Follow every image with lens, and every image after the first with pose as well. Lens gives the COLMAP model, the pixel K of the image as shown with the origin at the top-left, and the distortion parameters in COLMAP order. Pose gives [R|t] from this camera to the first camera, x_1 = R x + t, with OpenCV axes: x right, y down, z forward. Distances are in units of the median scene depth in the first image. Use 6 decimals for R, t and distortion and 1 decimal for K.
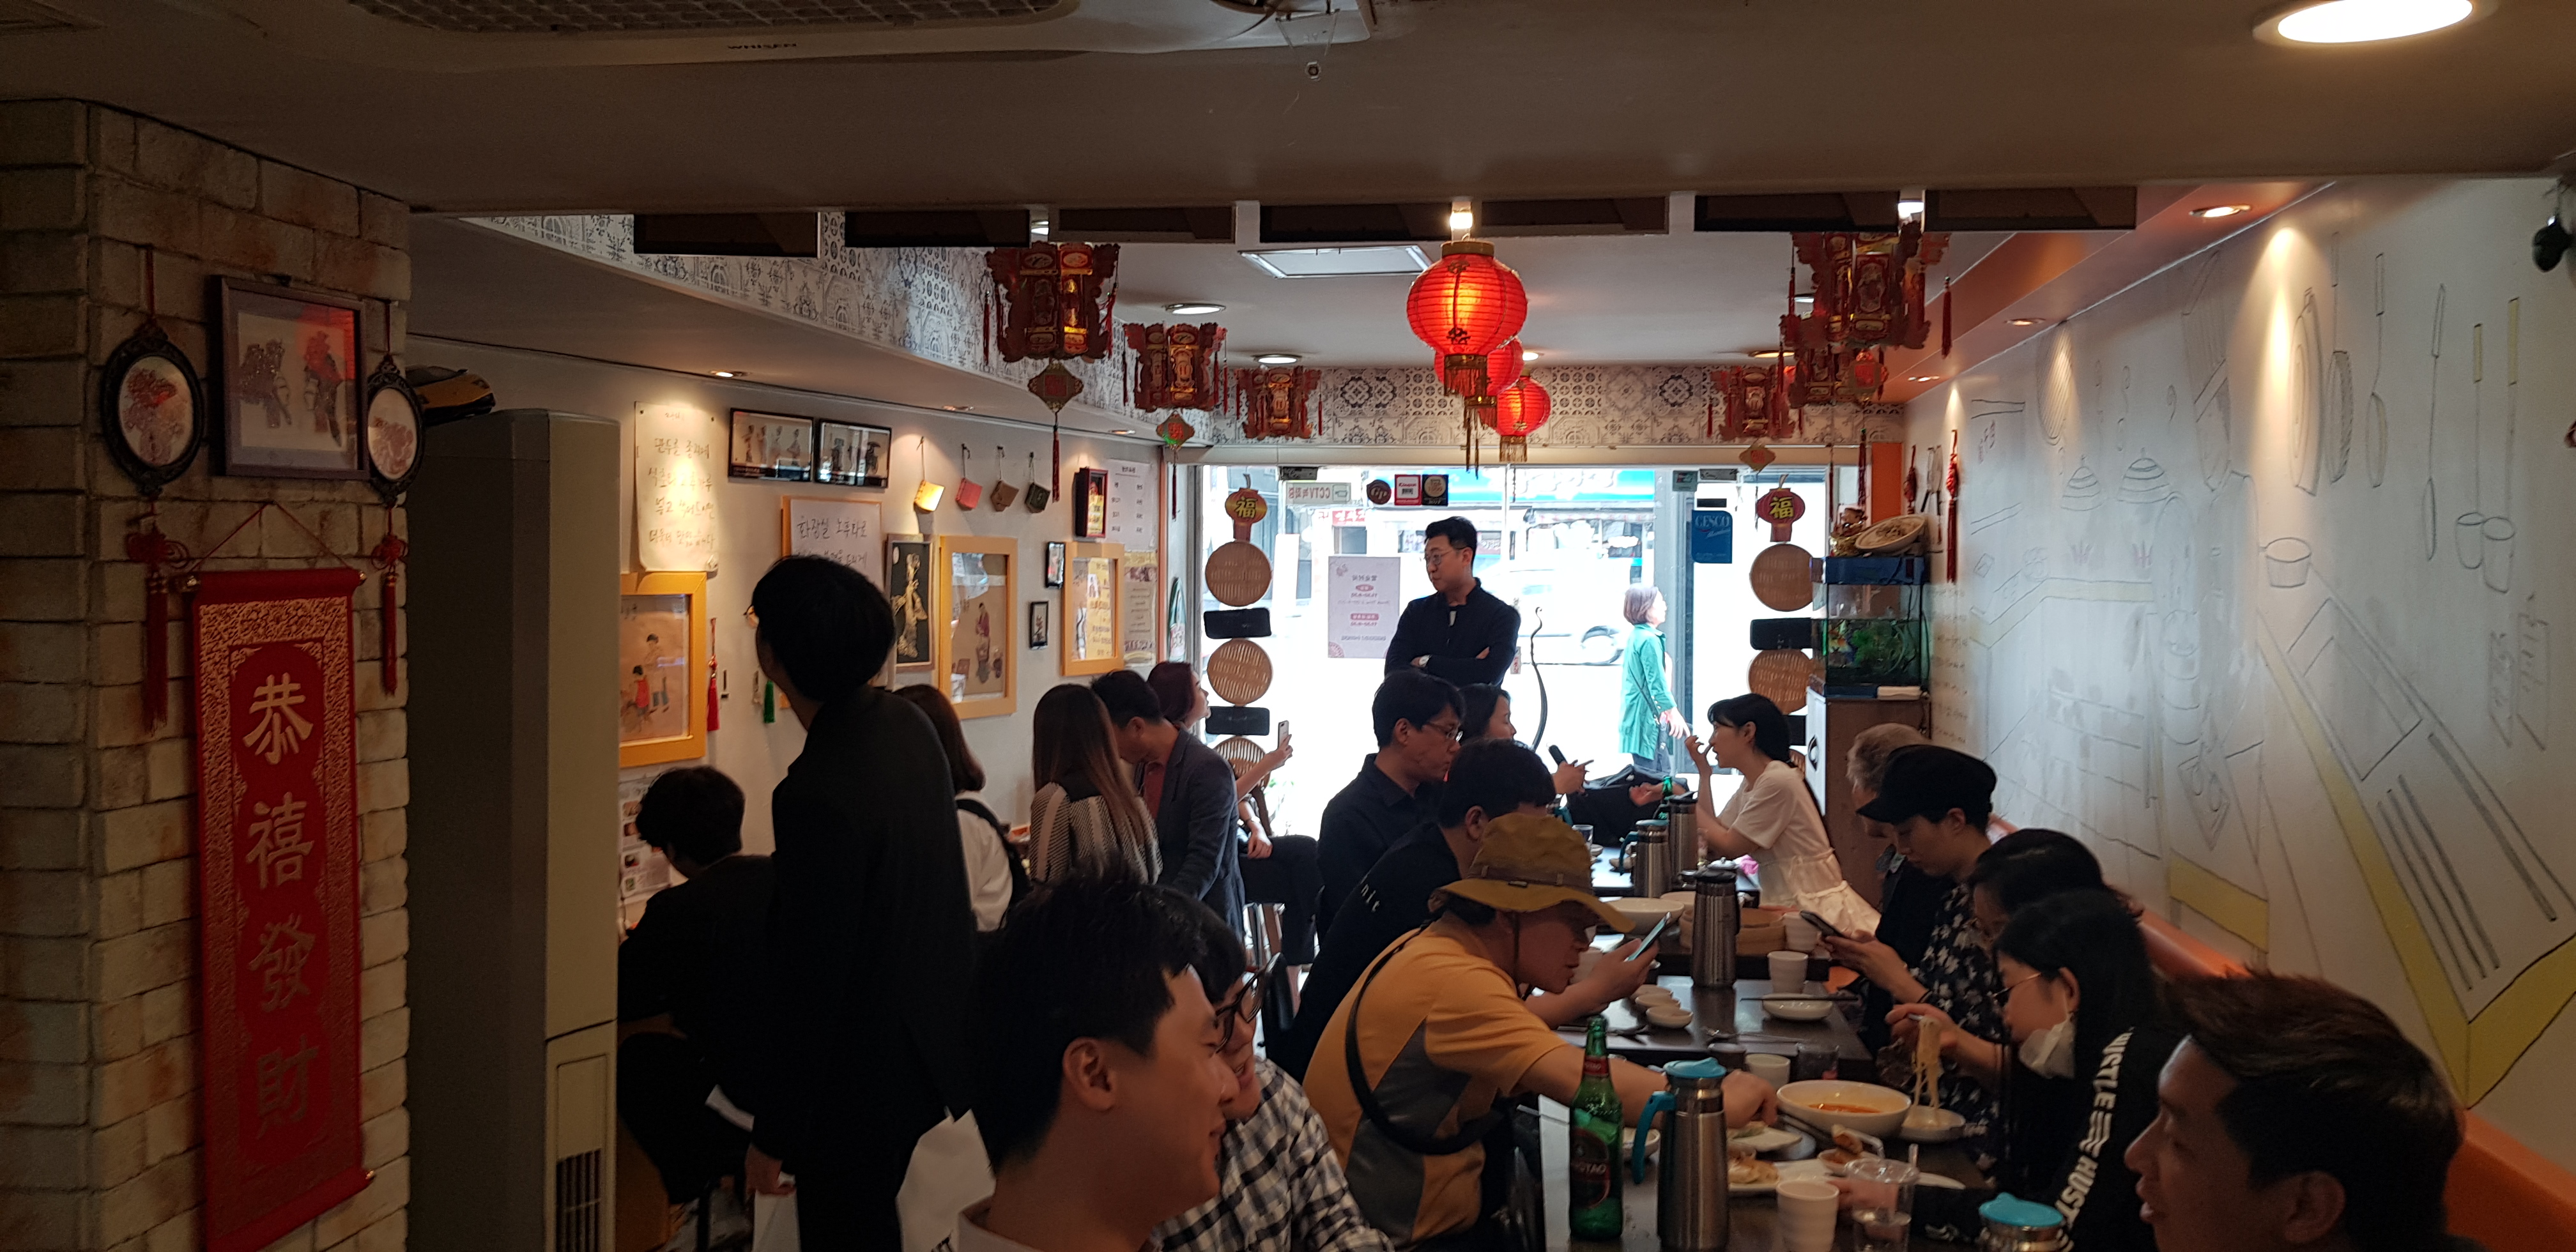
lens RADIAL K [[2086.4, 0, 1282.6], [0, 2086.4, 571.0], [0, 0, 1]] dist [0.069623, -0.078561]
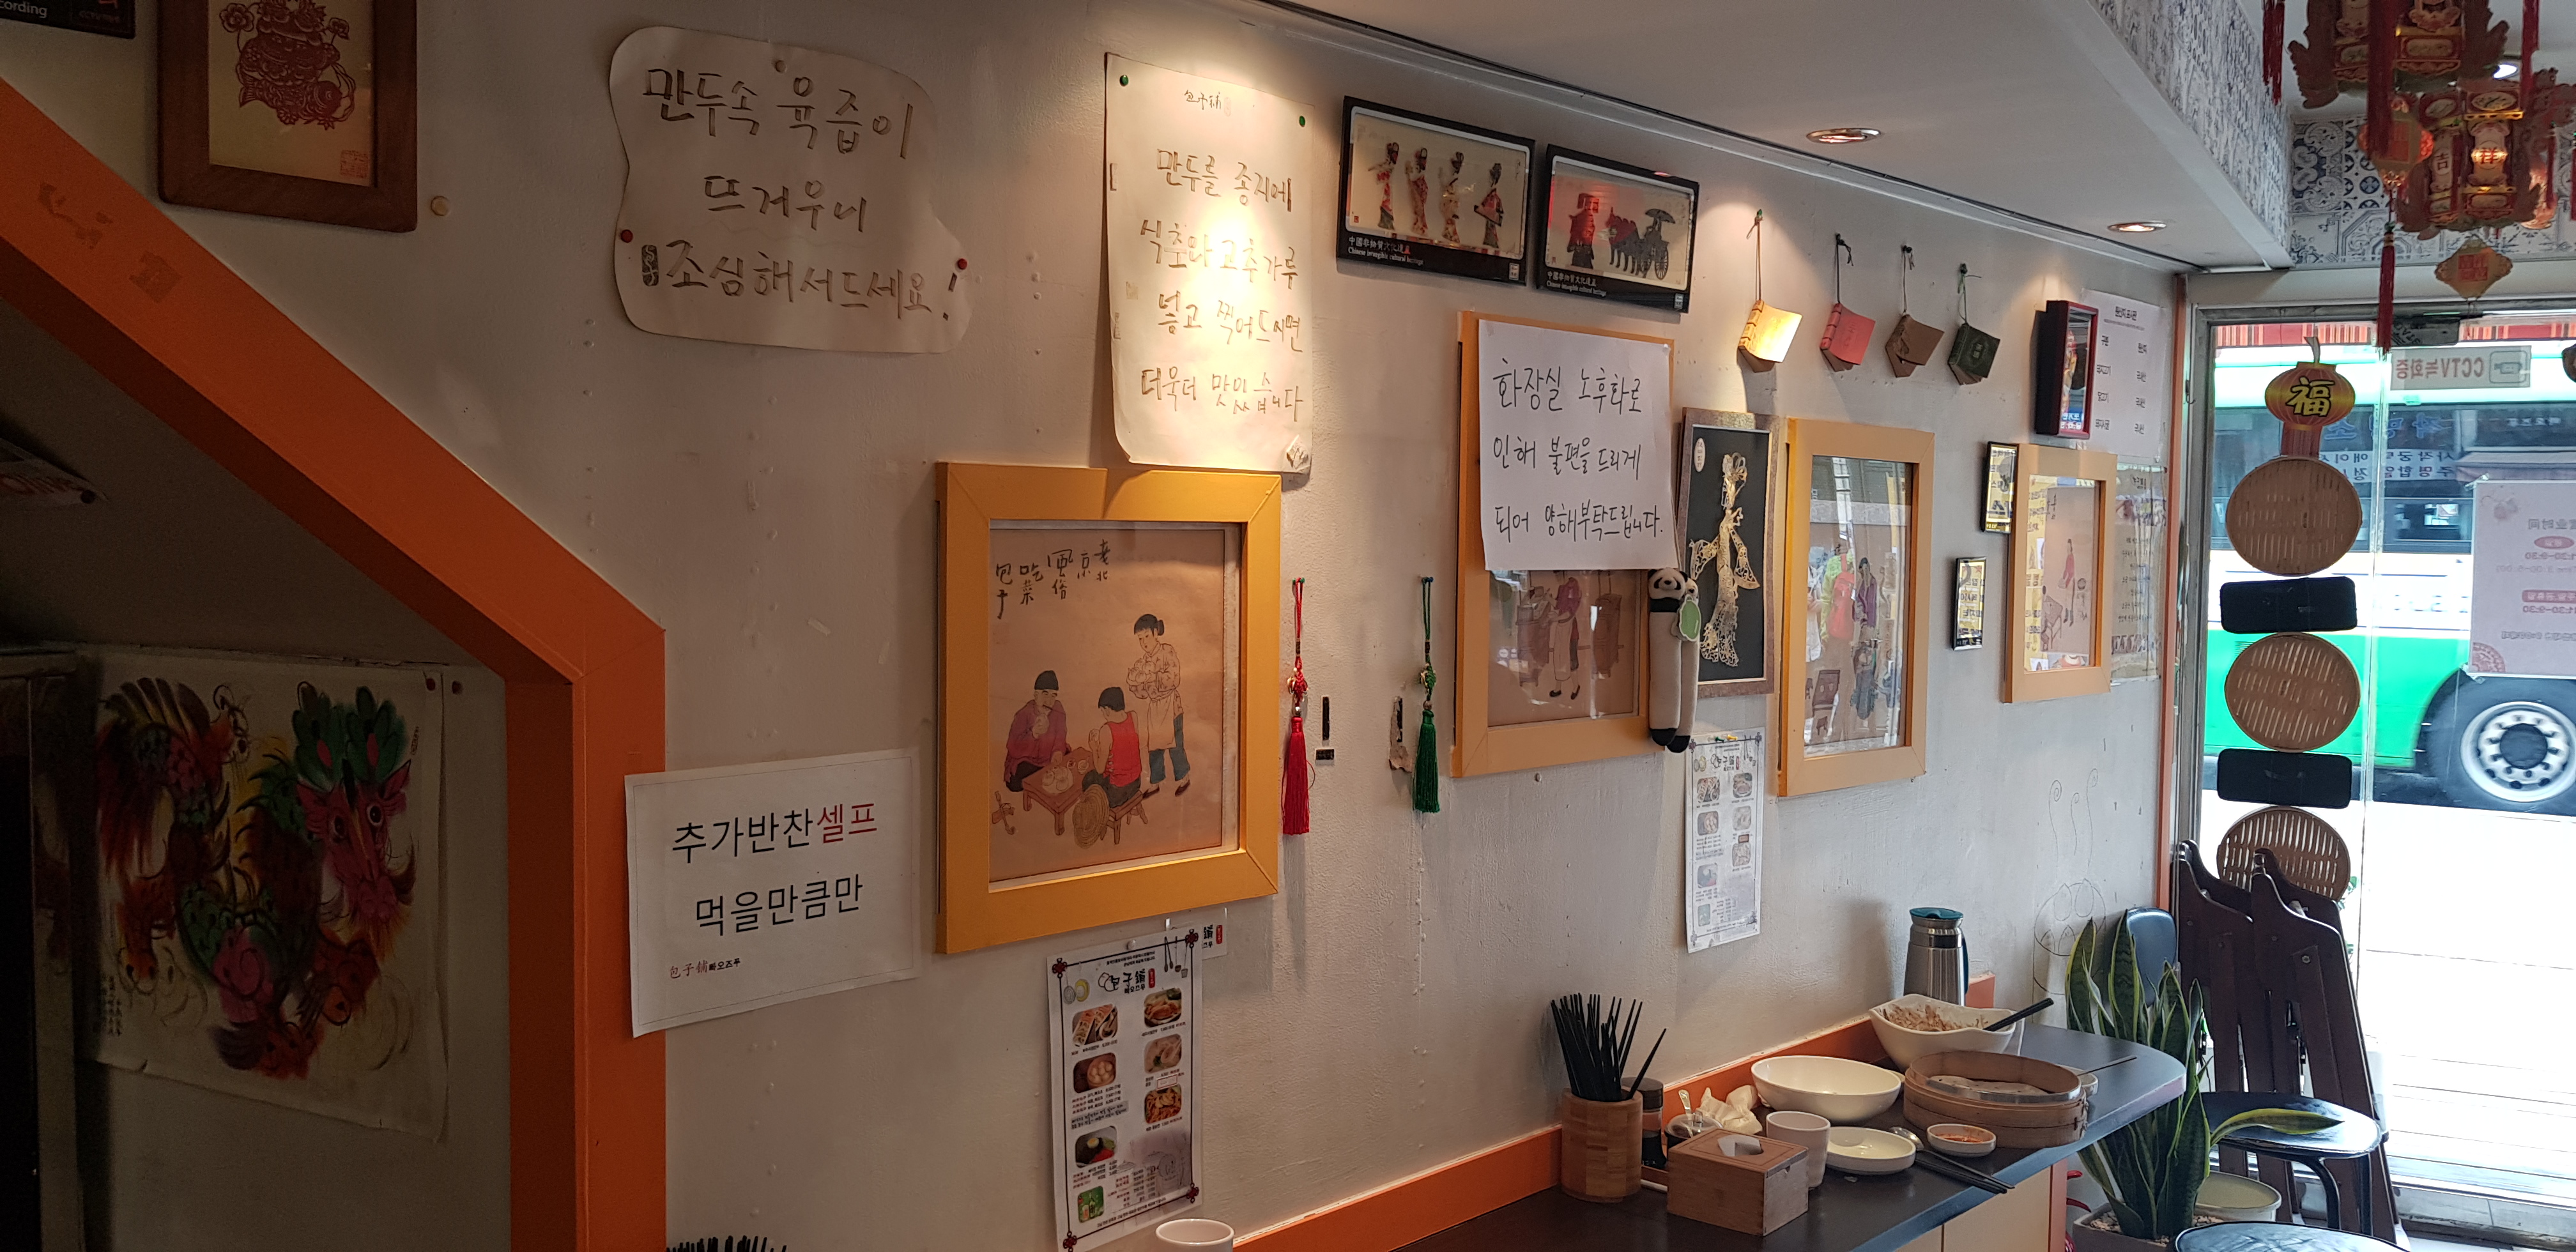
lens RADIAL K [[2094.9, 0, 1240.1], [0, 2094.9, 633.6], [0, 0, 1]] dist [0.069216, -0.120397]
pose [[0.932241, 0.024242, -0.361024, -0.240124], [-0.007782, 0.998866, 0.046977, 0.025777], [0.361753, -0.040984, 0.931373, 1.133206]]
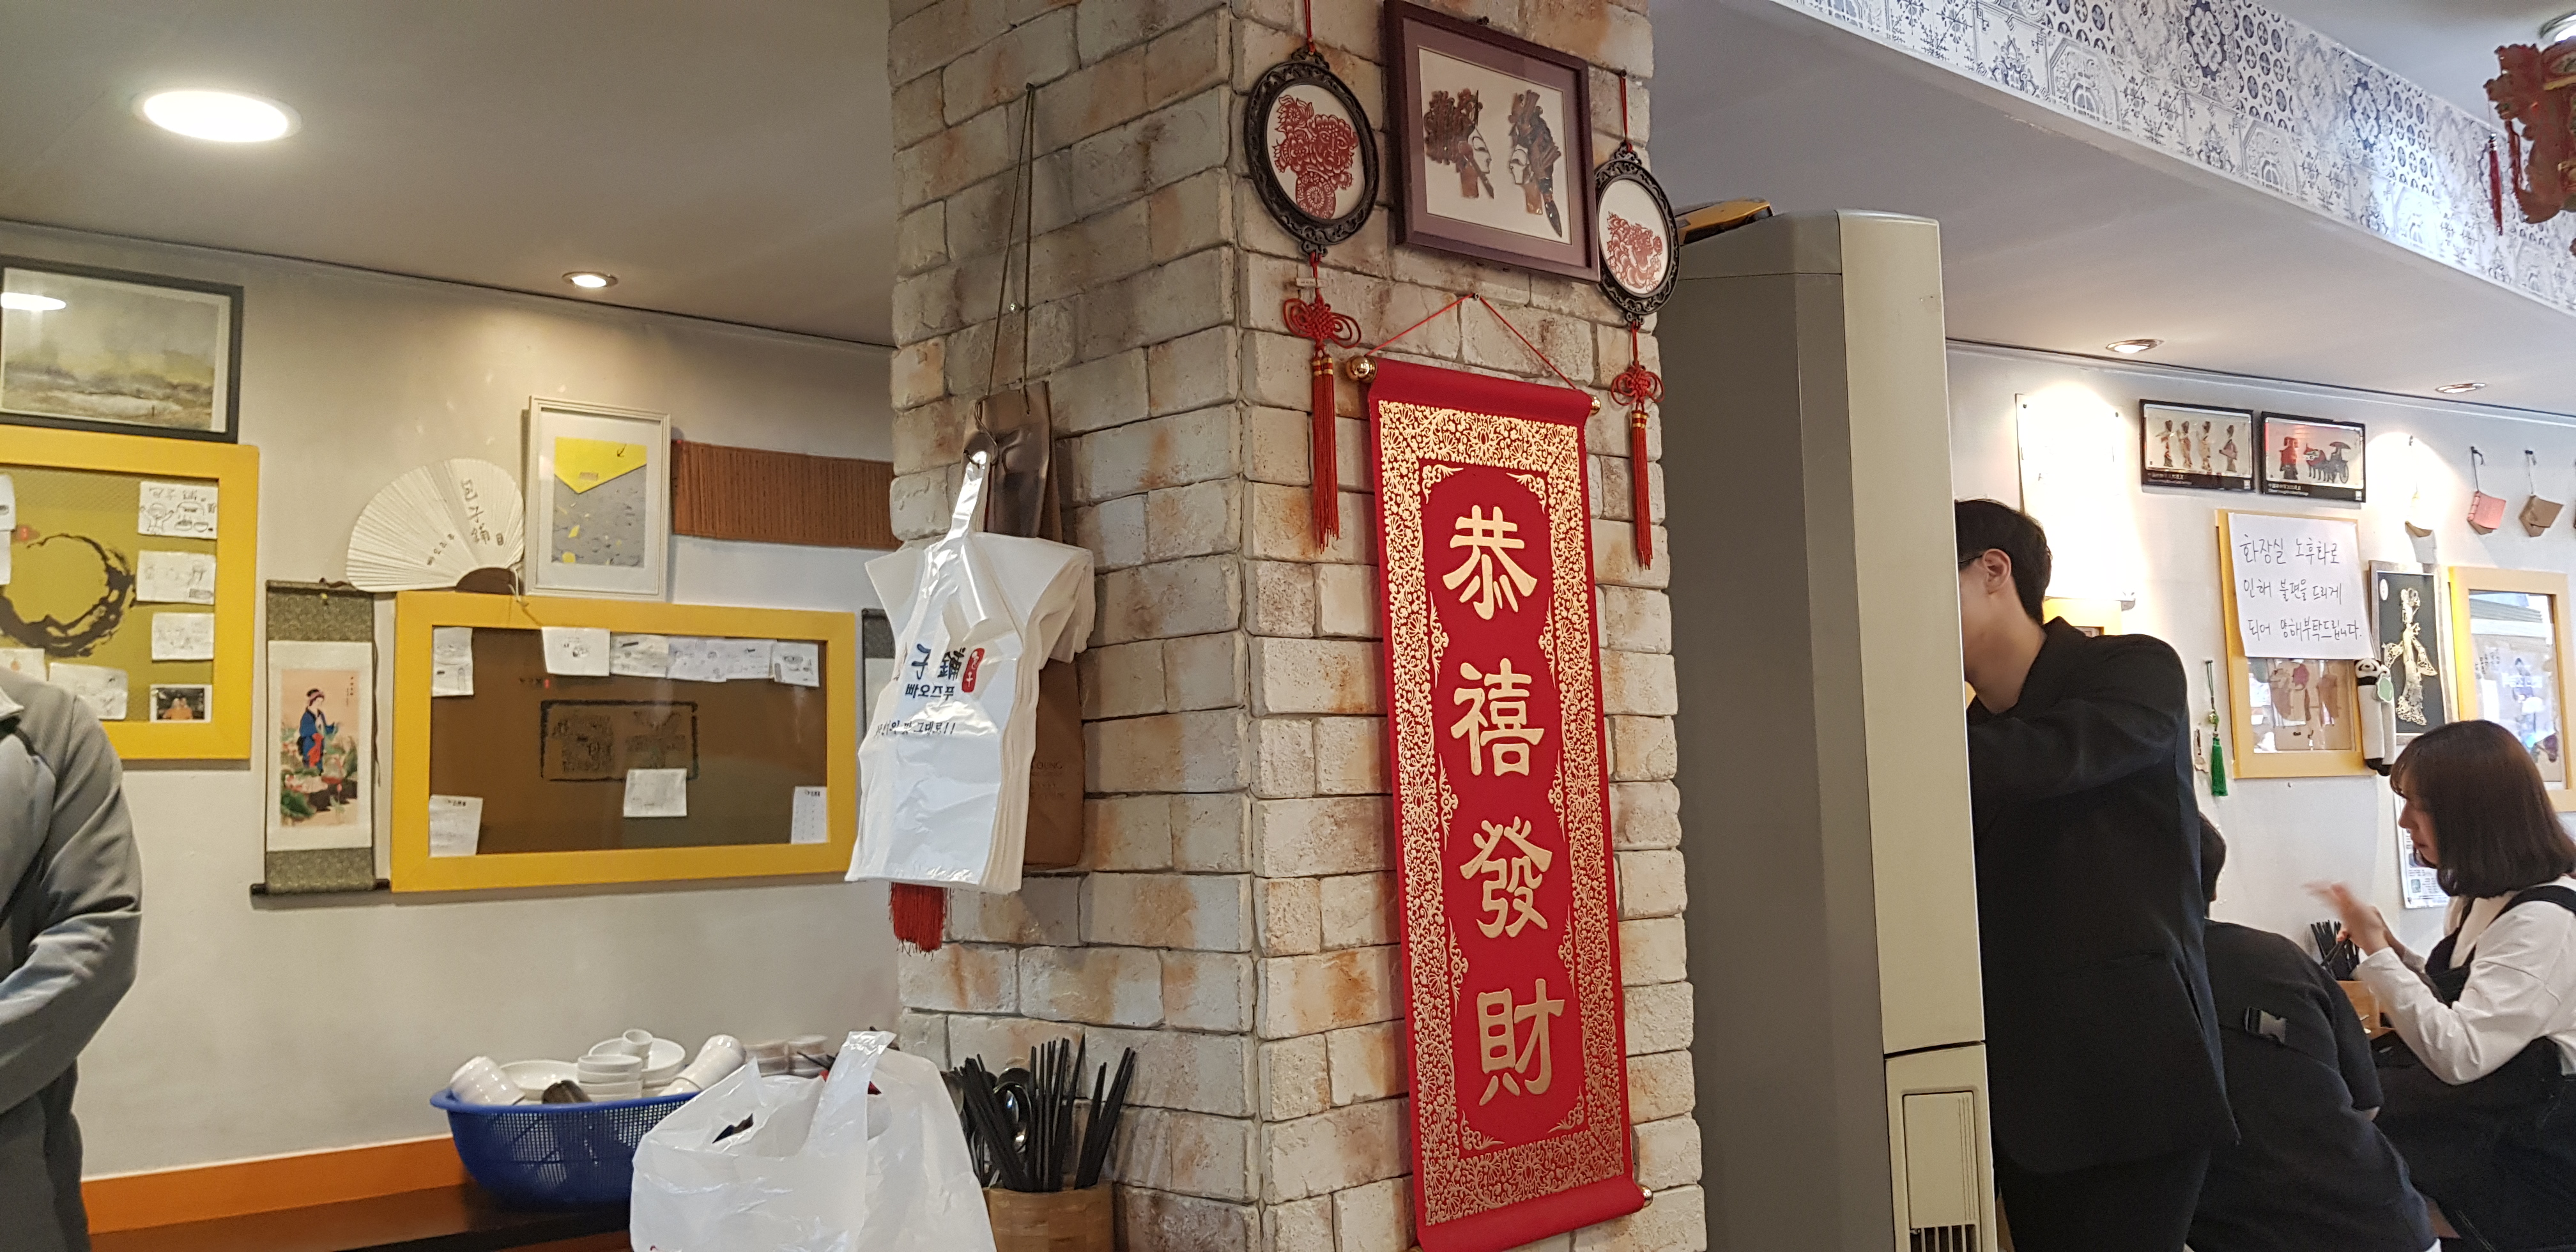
lens RADIAL K [[2094.9, 0, 1240.1], [0, 2094.9, 633.6], [0, 0, 1]] dist [0.069216, -0.120397]
pose [[0.775553, -0.080827, -0.626086, -0.059385], [0.029979, 0.995366, -0.091364, 0.147264], [0.630570, 0.052088, 0.774383, 0.311741]]
